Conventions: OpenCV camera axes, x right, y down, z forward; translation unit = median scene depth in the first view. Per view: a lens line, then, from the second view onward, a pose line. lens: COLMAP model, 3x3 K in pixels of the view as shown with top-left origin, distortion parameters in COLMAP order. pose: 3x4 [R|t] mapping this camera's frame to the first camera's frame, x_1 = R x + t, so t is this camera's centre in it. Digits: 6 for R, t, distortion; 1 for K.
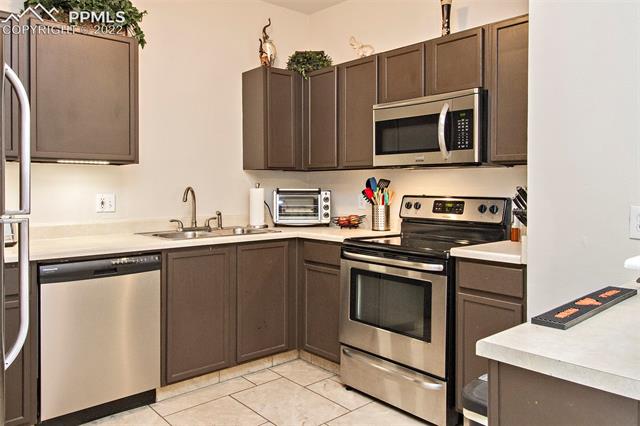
lens RADIAL K [[475.7, 0, 319.5], [0, 475.7, 190.5], [0, 0, 1]] dist [-0.004374, -0.001074]
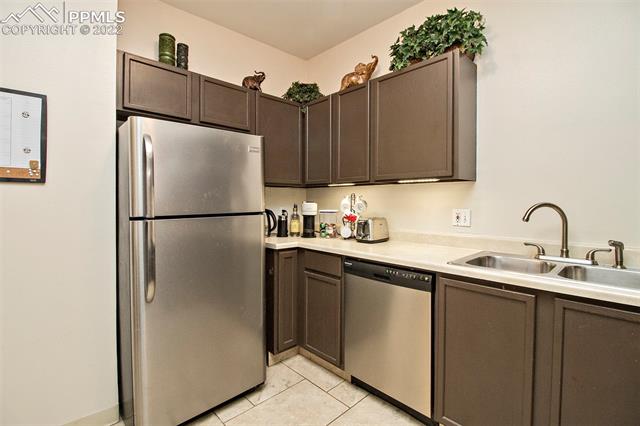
lens RADIAL K [[308.6, 0, 318.6], [0, 308.6, 198.7], [0, 0, 1]] dist [0.001278, 0.000164]
pose [[0.021489, 0.002078, -0.999767, 0.233669], [-0.000888, 0.999997, 0.002059, -0.016444], [0.999769, 0.000843, 0.021491, 0.674345]]
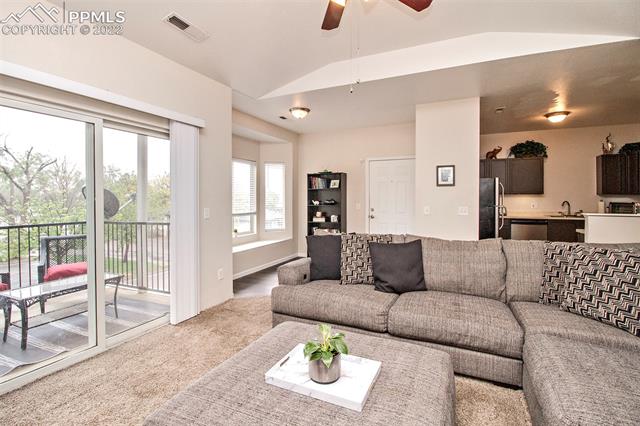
lens RADIAL K [[308.6, 0, 318.6], [0, 308.6, 198.7], [0, 0, 1]] dist [0.001278, 0.000164]
pose [[0.396762, 0.007050, -0.917894, 0.943756], [-0.001312, 0.999974, 0.007113, -0.036588], [0.917921, -0.001617, 0.396761, -1.257417]]
